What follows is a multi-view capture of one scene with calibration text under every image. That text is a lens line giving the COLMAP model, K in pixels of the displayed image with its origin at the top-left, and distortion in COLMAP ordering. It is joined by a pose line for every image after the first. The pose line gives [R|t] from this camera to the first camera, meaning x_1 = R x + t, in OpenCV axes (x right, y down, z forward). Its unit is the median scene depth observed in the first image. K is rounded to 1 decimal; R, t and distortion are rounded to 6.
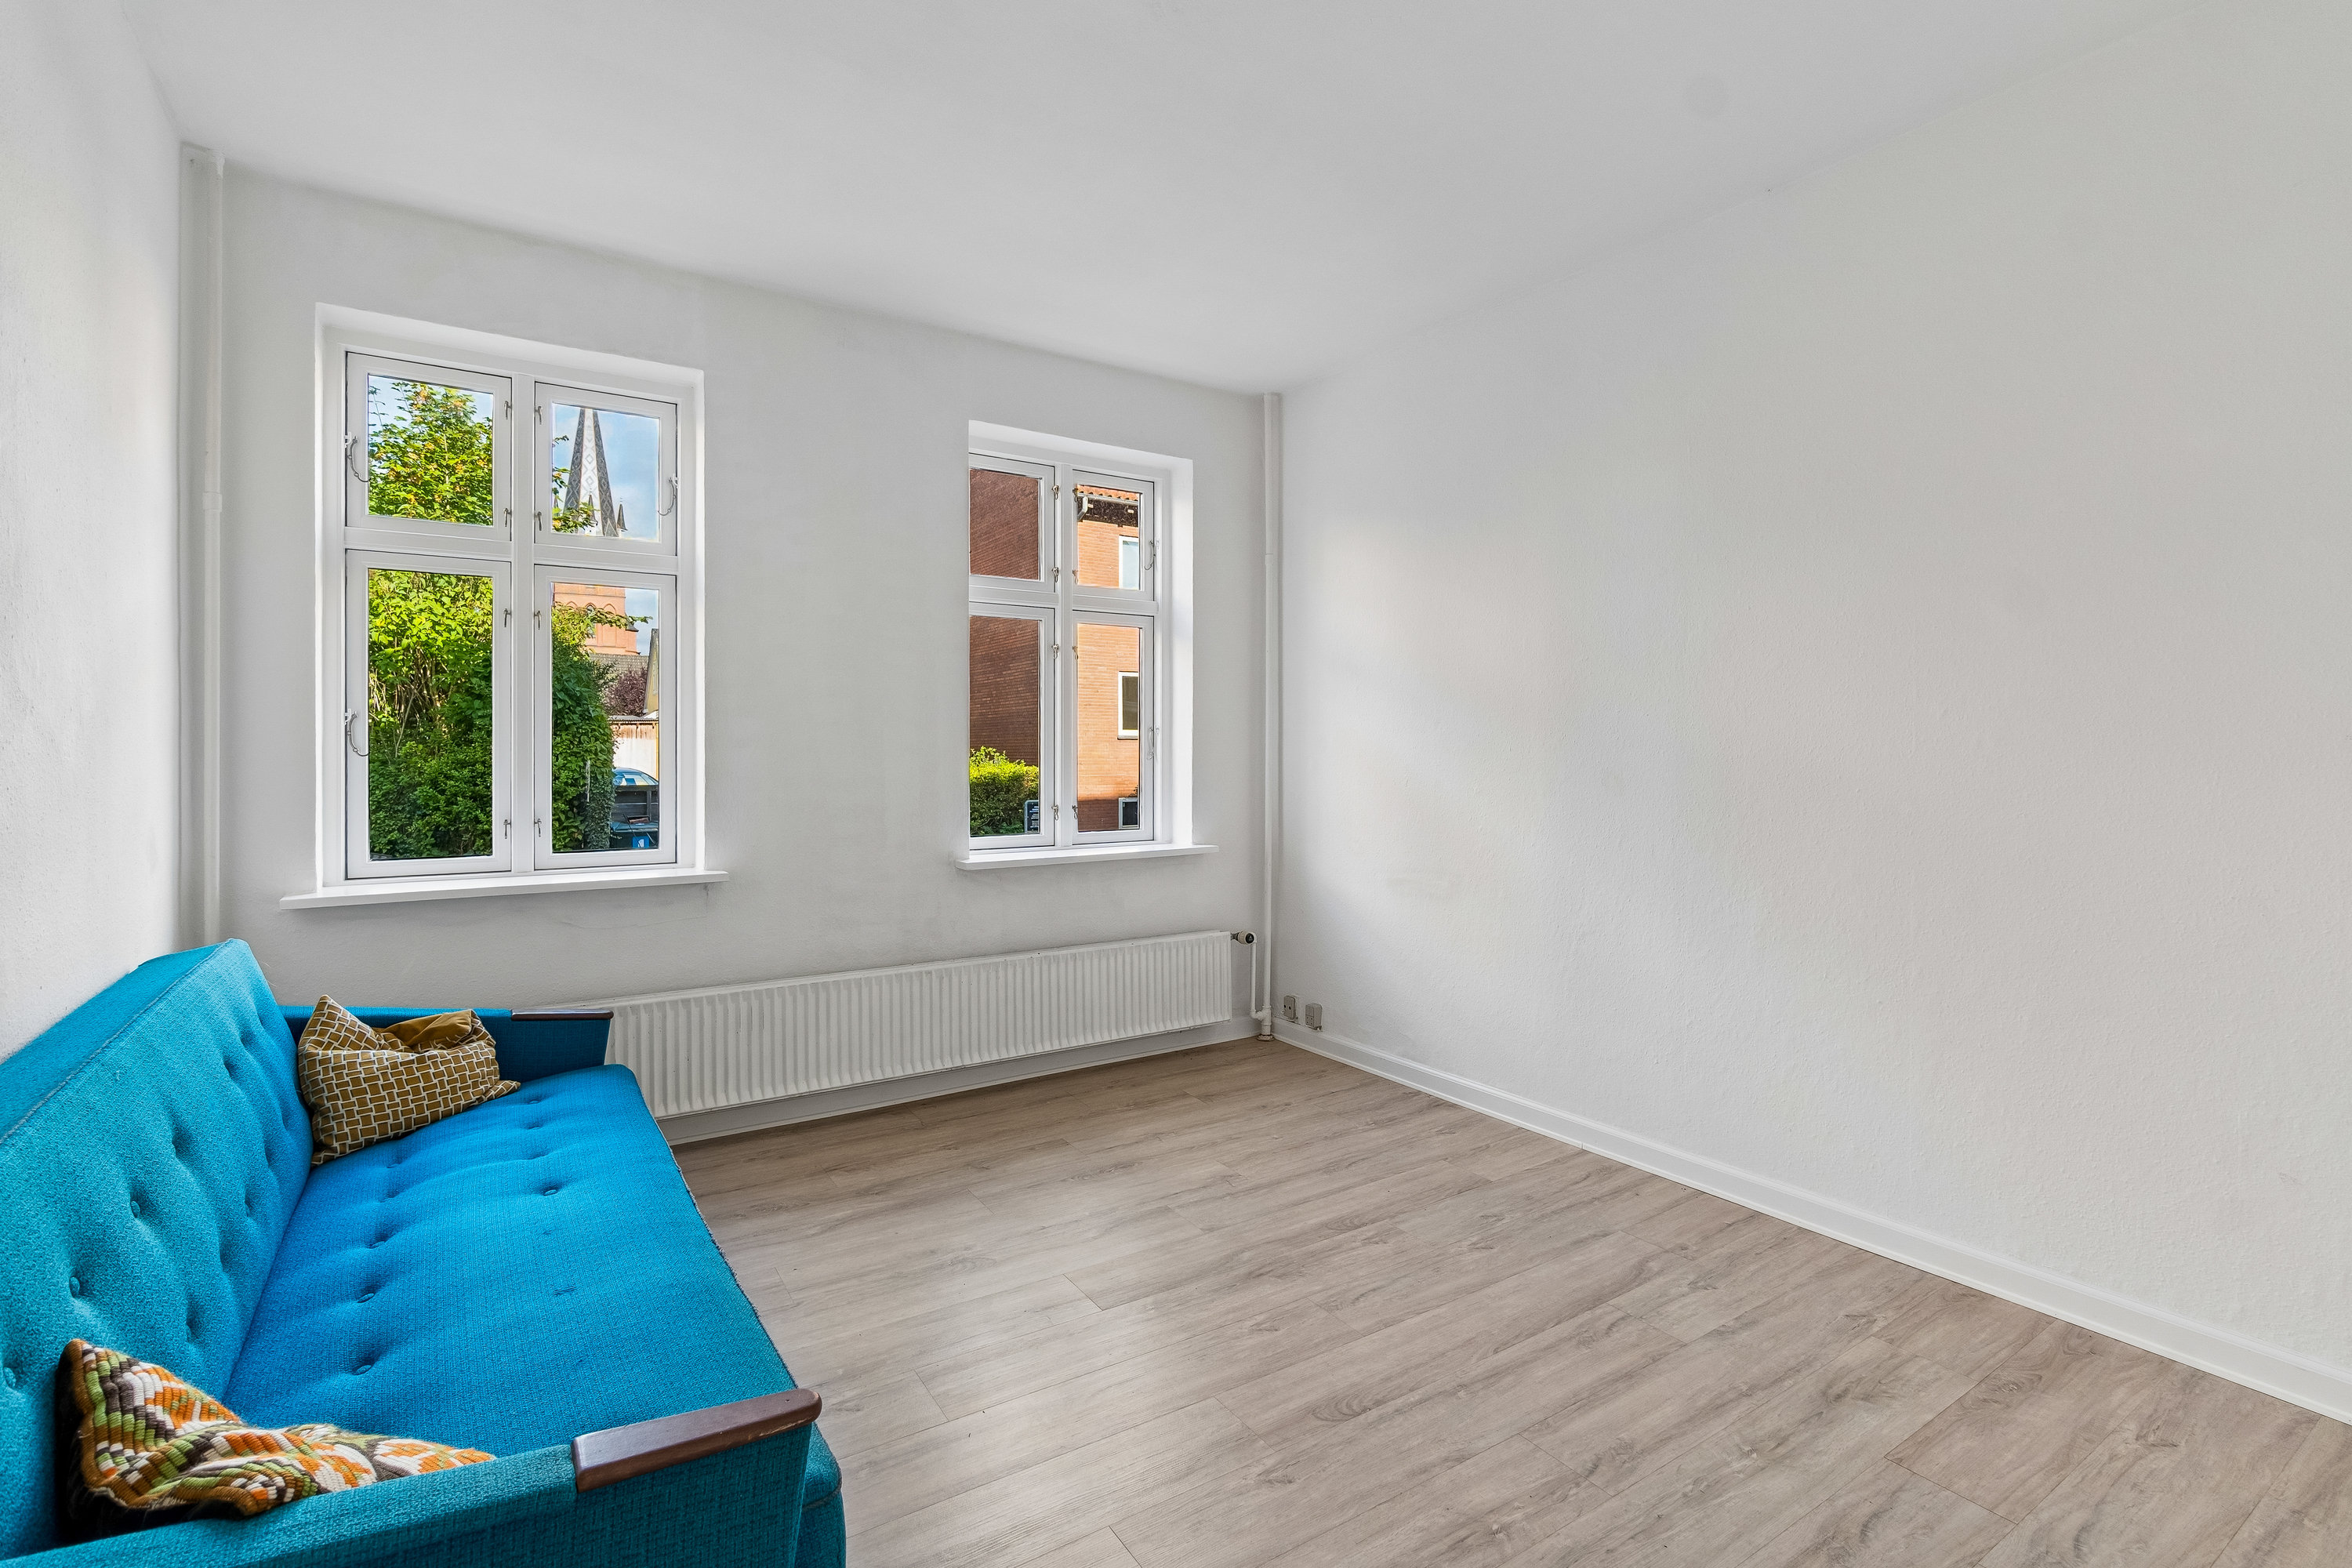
lens RADIAL K [[1054.4, 0, 1175.0], [0, 1054.4, 747.7], [0, 0, 1]] dist [-0.002935, 0.000298]
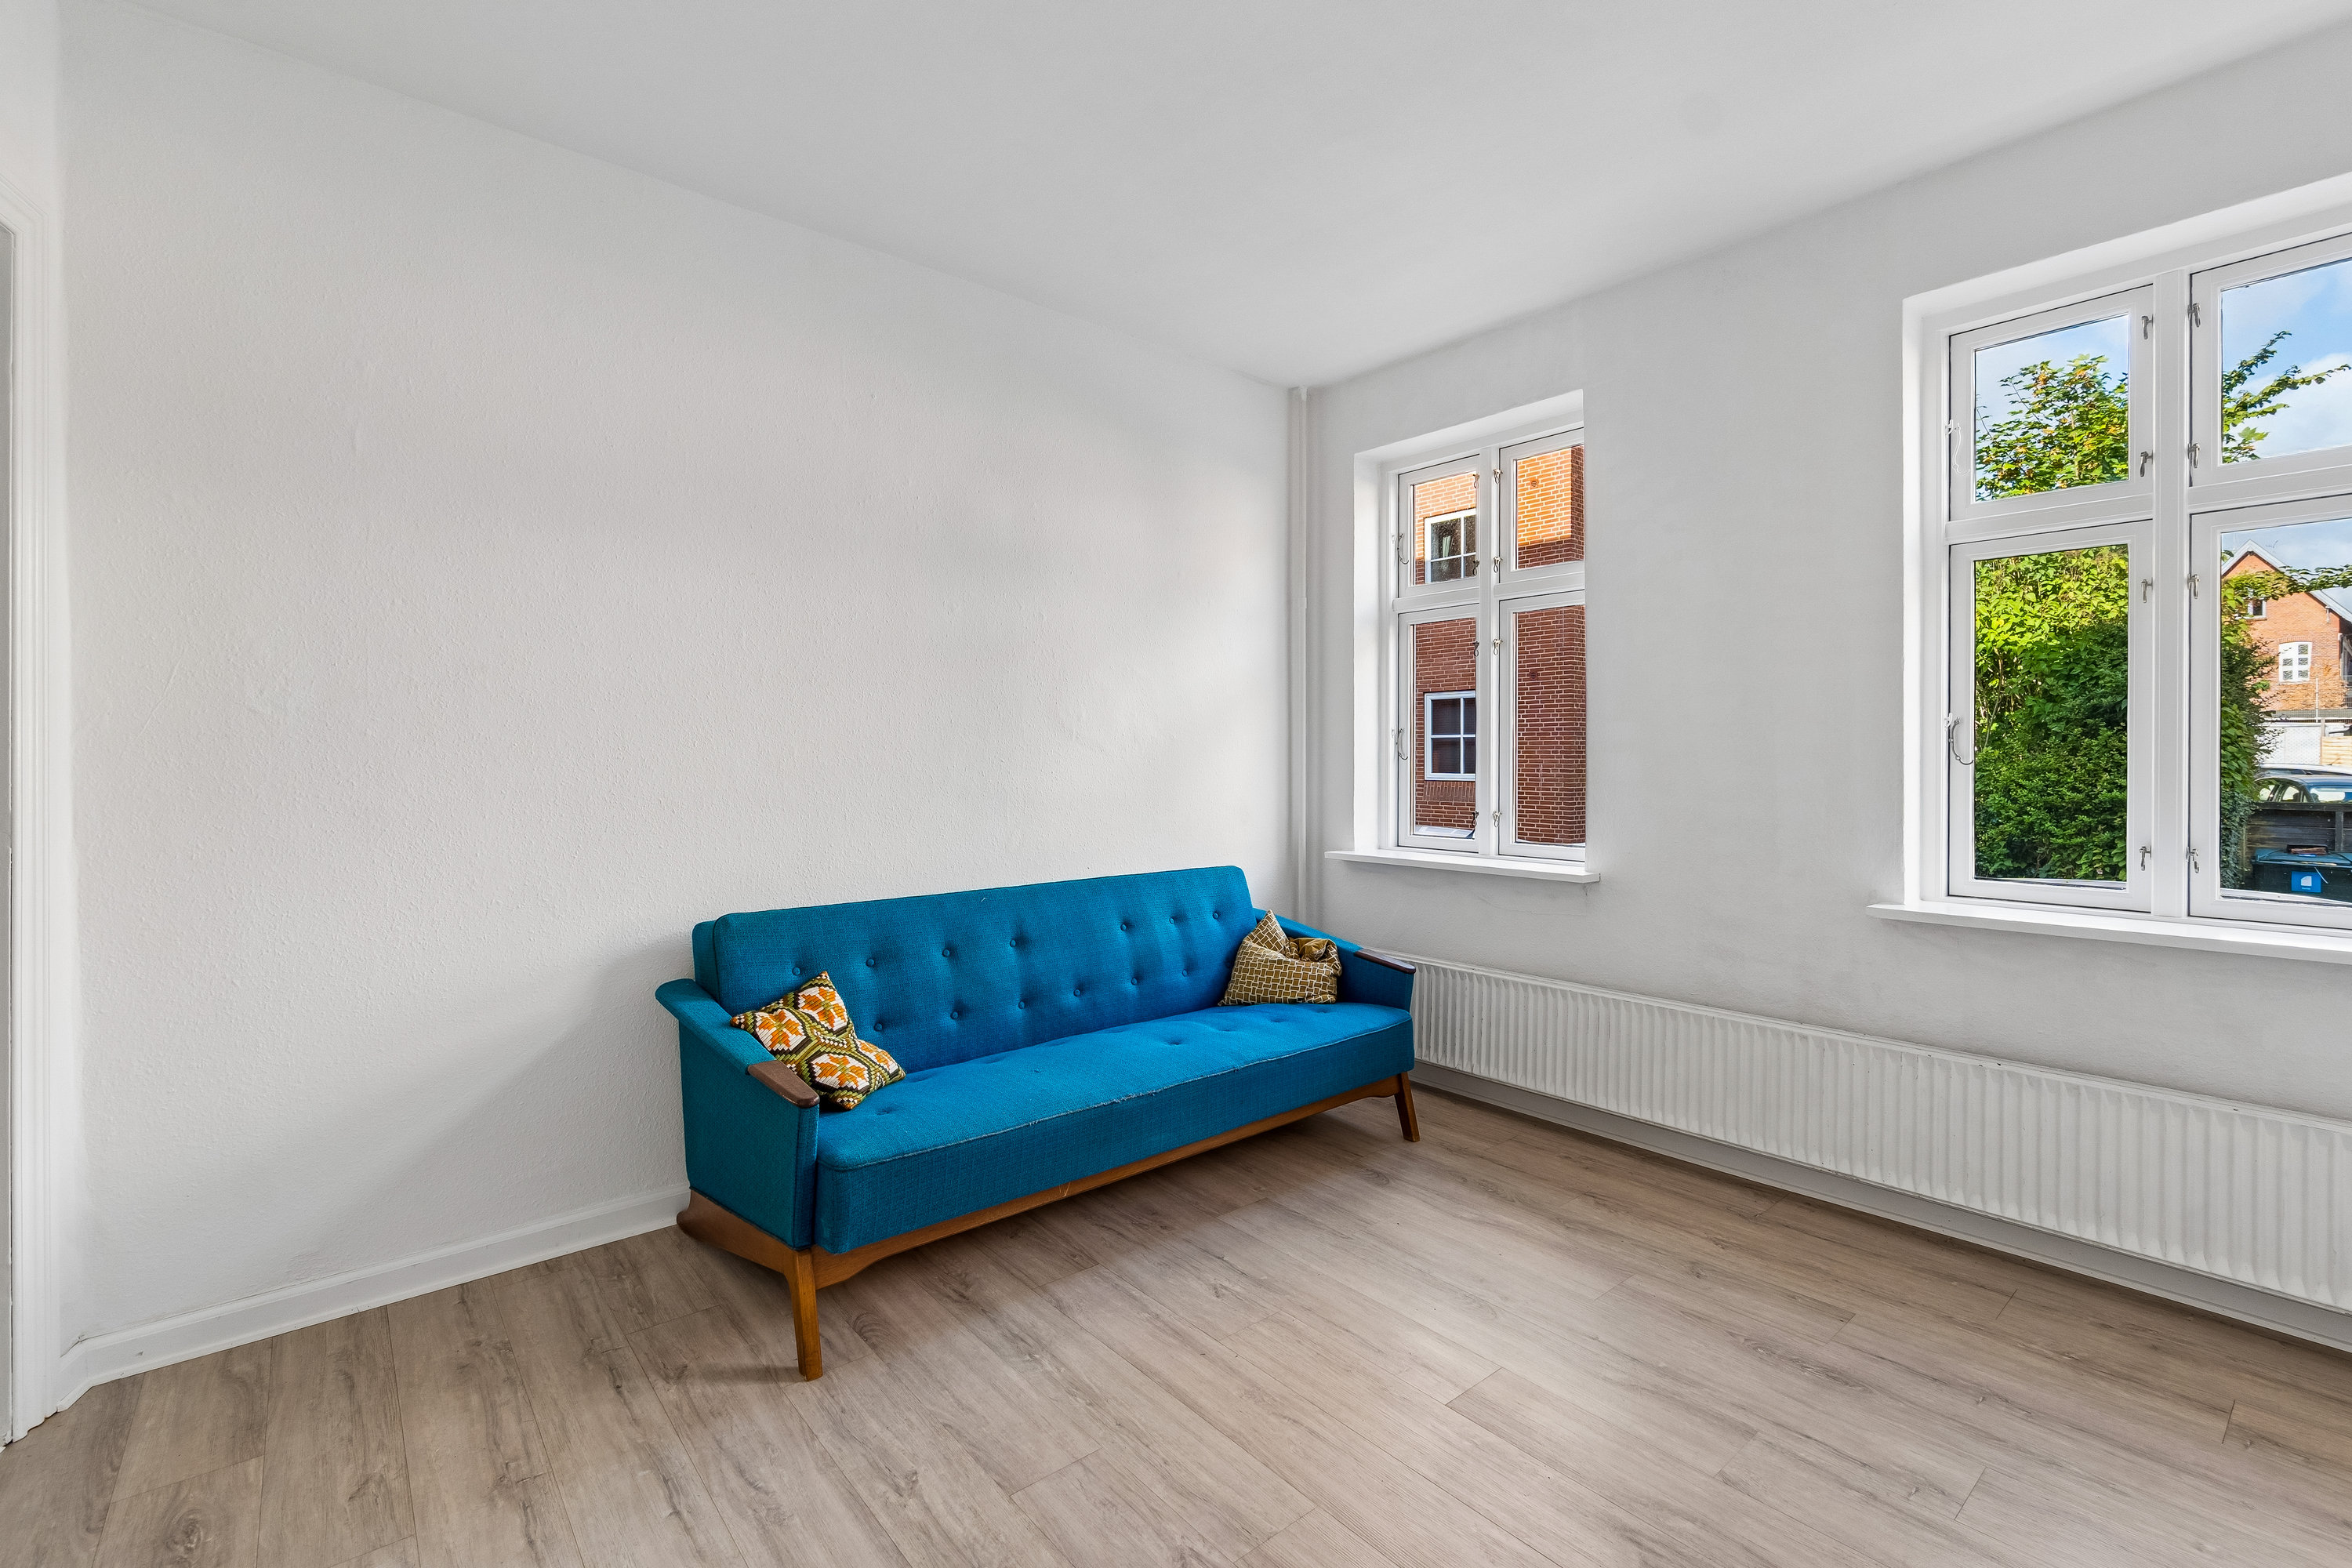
lens RADIAL K [[1045.5, 0, 1171.1], [0, 1045.5, 759.2], [0, 0, 1]] dist [0.002033, 0.001109]
pose [[0.121447, 0.001885, -0.992596, 0.531639], [0.002472, 0.999995, 0.002202, 0.003315], [0.992595, -0.002721, 0.121441, 0.479040]]
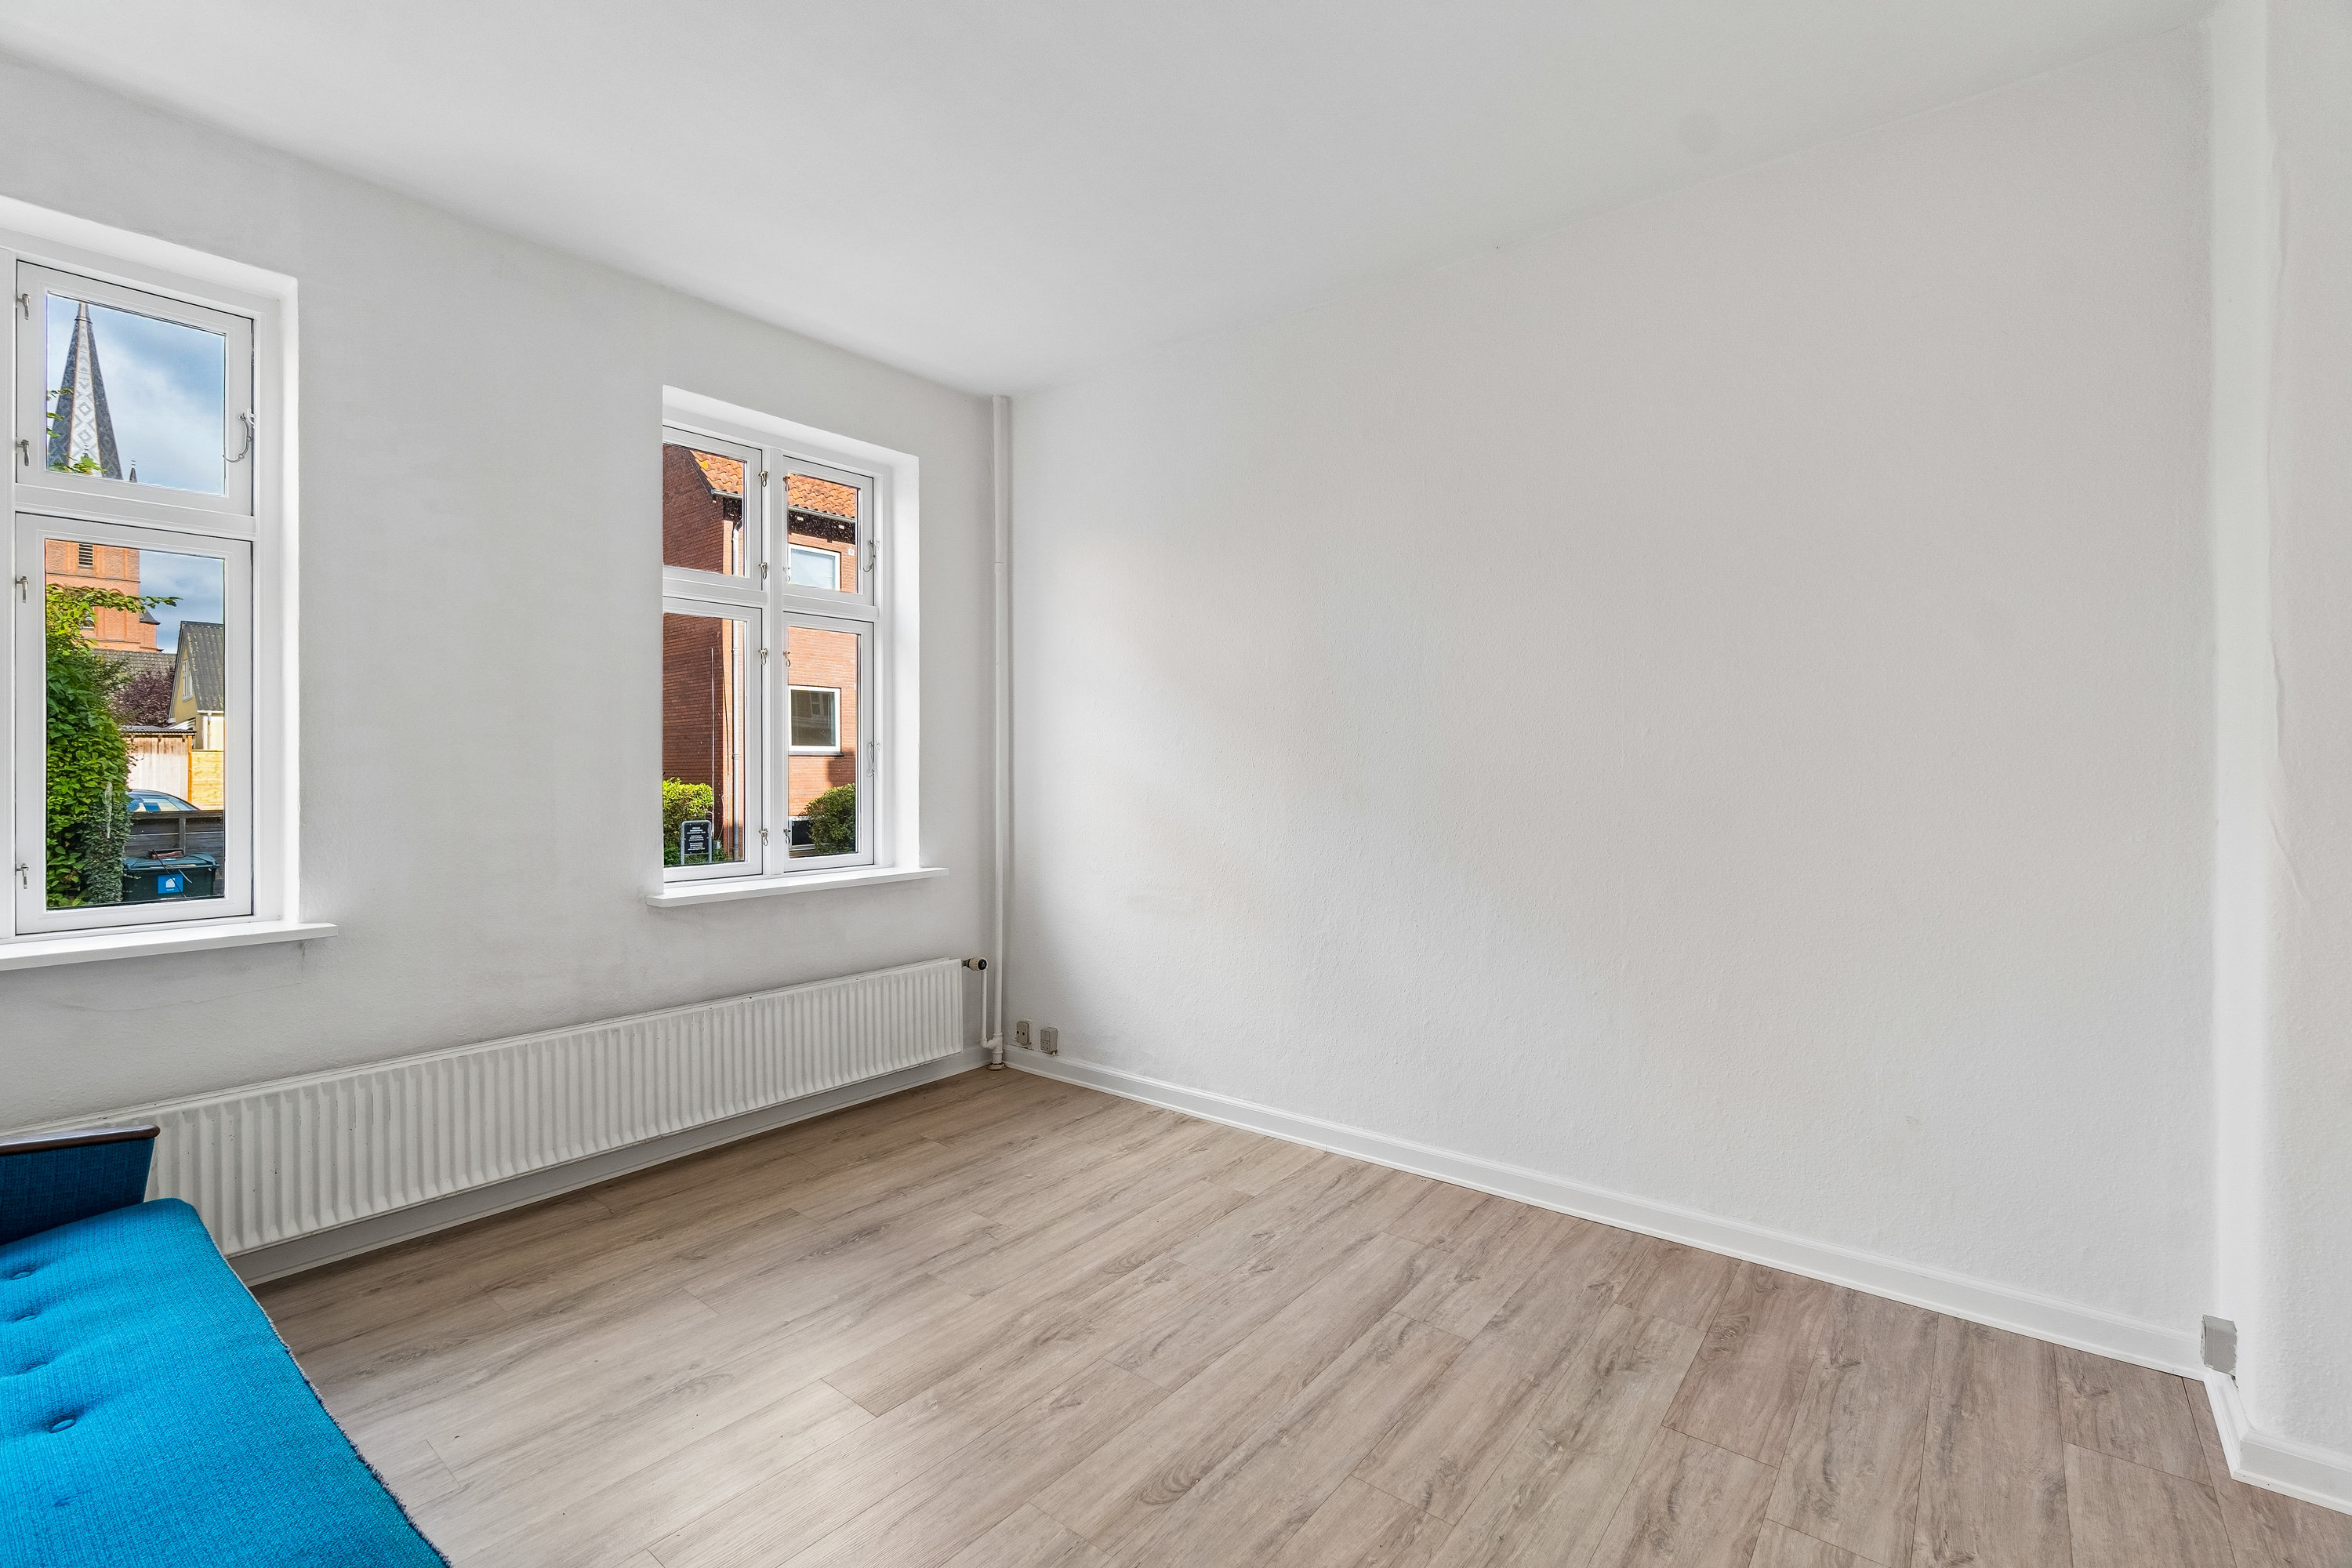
lens RADIAL K [[1017.6, 0, 1166.4], [0, 1017.6, 762.7], [0, 0, 1]] dist [-0.008128, 0.002097]
pose [[0.951540, -0.001268, 0.307522, -0.069319], [0.001594, 0.999998, -0.000808, -0.000541], [-0.307521, 0.001259, 0.951541, 0.096817]]
